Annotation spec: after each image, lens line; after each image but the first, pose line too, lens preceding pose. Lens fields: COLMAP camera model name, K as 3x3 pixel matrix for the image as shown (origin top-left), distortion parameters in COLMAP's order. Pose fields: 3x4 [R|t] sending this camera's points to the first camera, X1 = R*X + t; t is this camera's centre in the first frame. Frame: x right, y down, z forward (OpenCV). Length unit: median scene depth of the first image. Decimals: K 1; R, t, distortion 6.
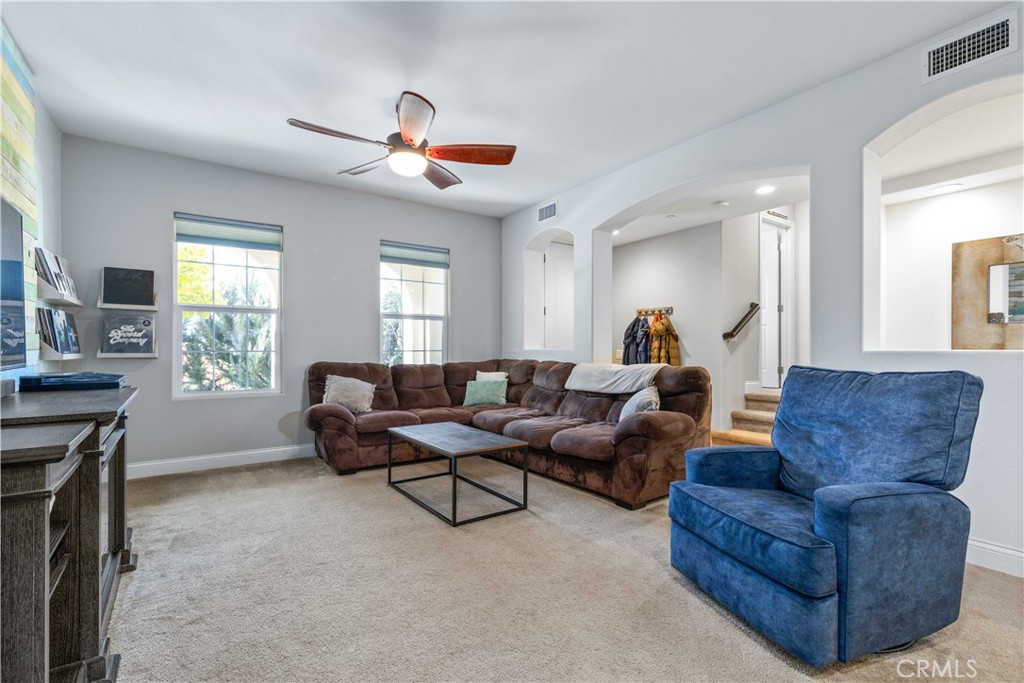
lens RADIAL K [[467.9, 0, 517.3], [0, 467.9, 348.0], [0, 0, 1]] dist [0.006470, 0.001805]
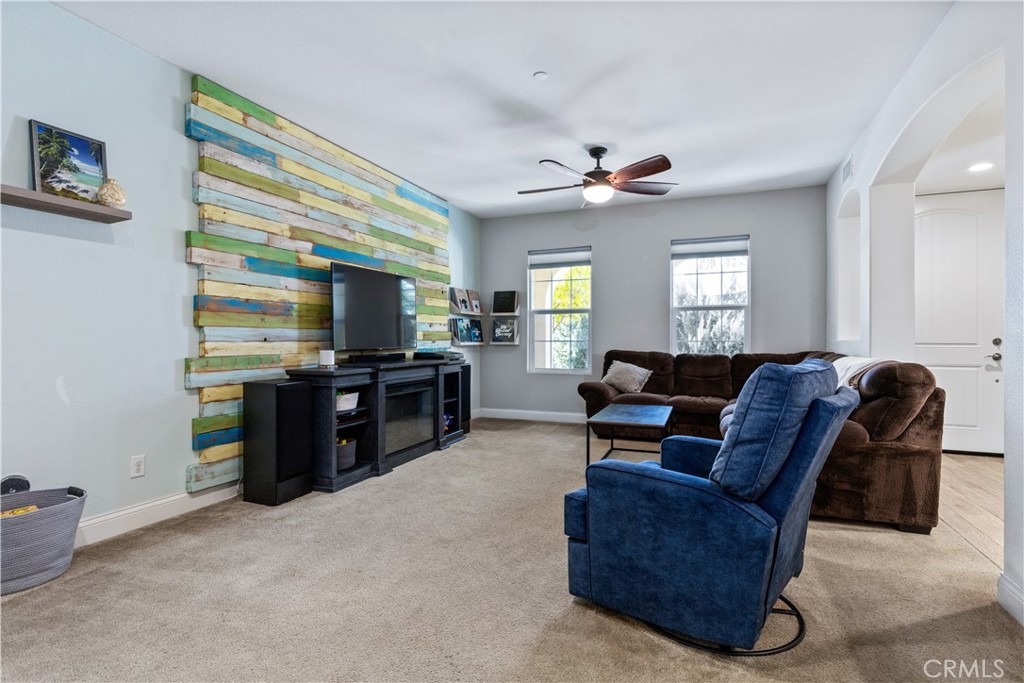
lens RADIAL K [[510.9, 0, 514.4], [0, 510.9, 342.5], [0, 0, 1]] dist [-0.007070, -0.000582]
pose [[0.538630, 0.004464, -0.842531, 0.702133], [0.002824, 0.999971, 0.007104, -0.000244], [0.842538, -0.006206, 0.538602, 0.056608]]
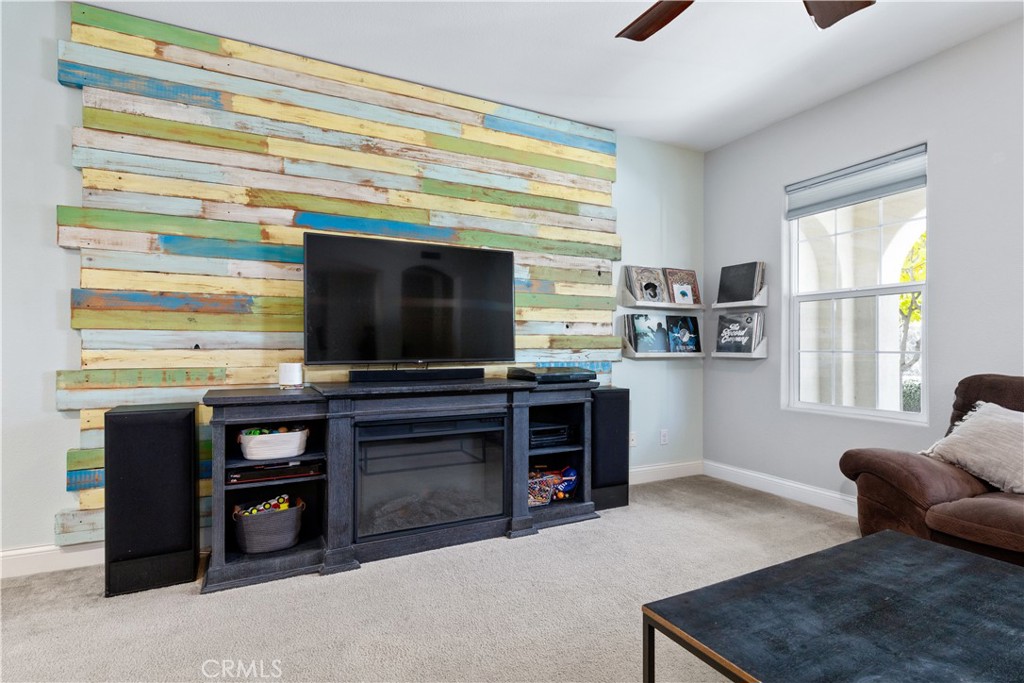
lens RADIAL K [[495.0, 0, 503.4], [0, 495.0, 344.7], [0, 0, 1]] dist [0.000609, 0.000290]
pose [[-0.174168, -0.005545, -0.984700, 0.247821], [-0.000418, 0.999984, -0.005557, 0.000354], [0.984716, -0.000556, -0.174168, 0.695004]]
